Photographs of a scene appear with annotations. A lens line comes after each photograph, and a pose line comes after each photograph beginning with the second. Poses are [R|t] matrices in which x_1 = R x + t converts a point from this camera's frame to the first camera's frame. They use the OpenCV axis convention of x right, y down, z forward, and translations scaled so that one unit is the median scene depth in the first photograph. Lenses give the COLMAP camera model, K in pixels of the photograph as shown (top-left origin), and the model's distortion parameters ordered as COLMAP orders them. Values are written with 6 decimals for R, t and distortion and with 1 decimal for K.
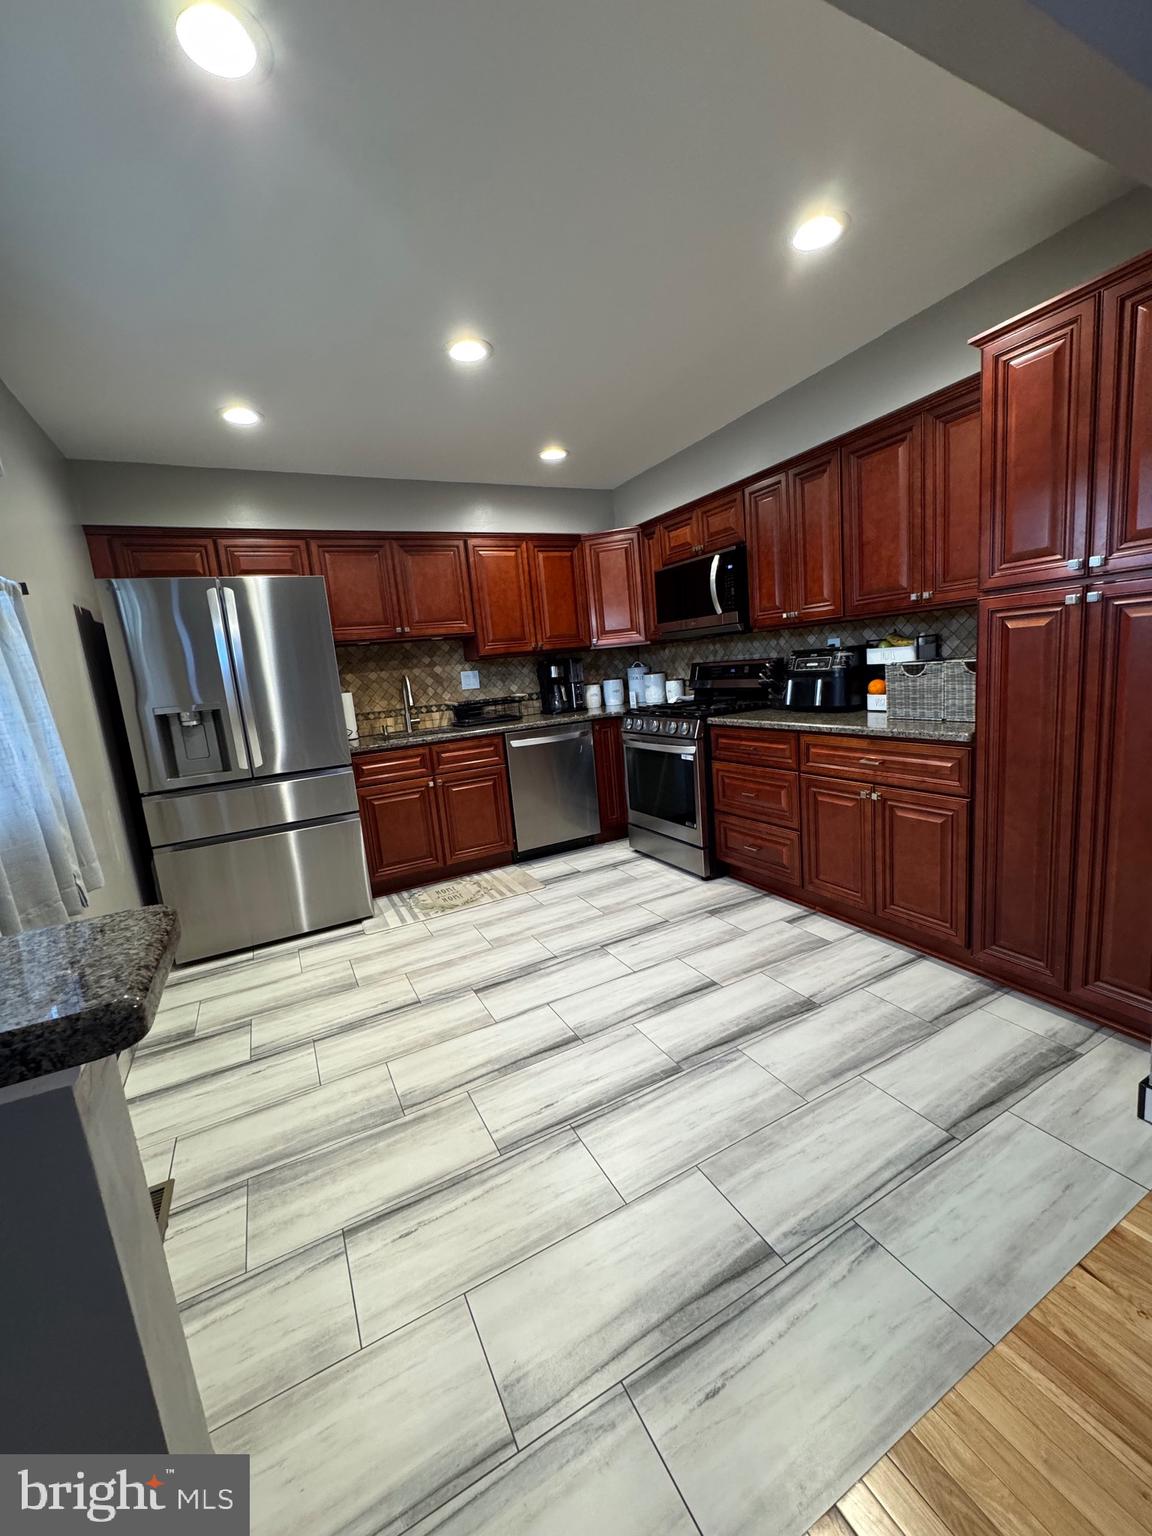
lens RADIAL K [[614.9, 0, 579.1], [0, 614.9, 767.0], [0, 0, 1]] dist [-0.003388, 0.000103]
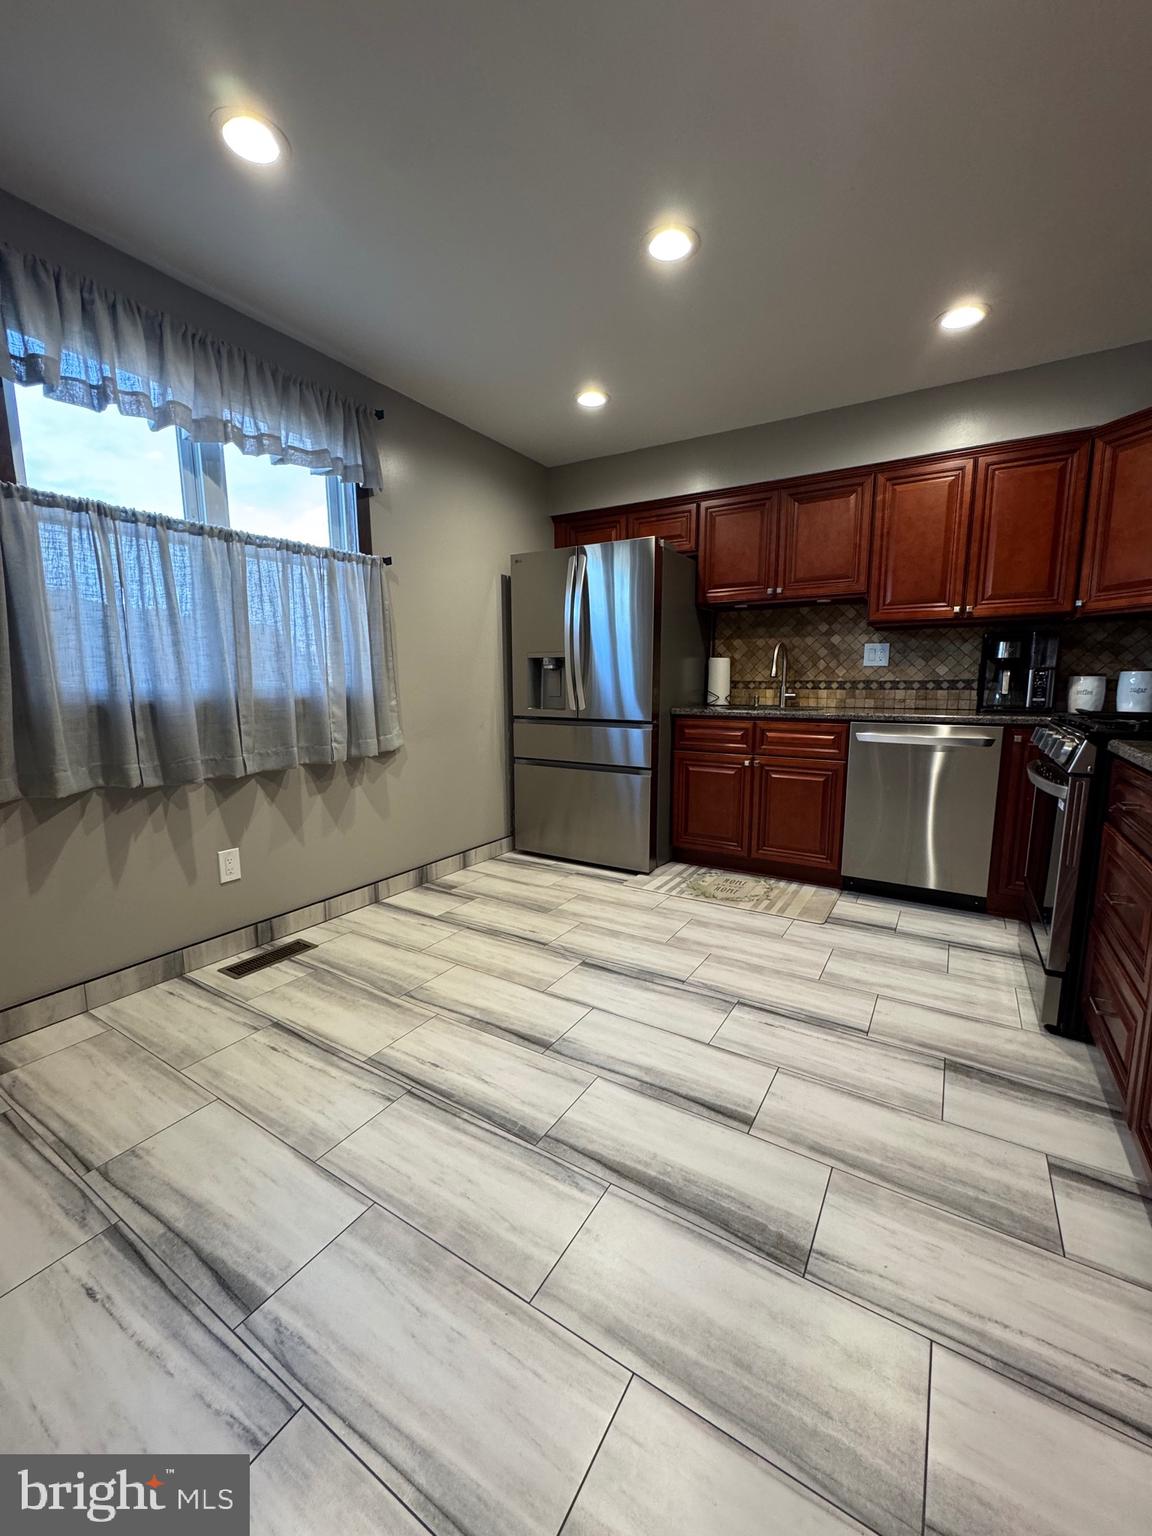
lens RADIAL K [[614.9, 0, 575.9], [0, 614.9, 767.6], [0, 0, 1]] dist [-0.003388, 0.000103]
pose [[0.501965, 0.209553, -0.839118, 0.455262], [-0.186553, 0.973599, 0.131541, -0.043596], [0.844529, 0.090511, 0.527805, 0.371492]]
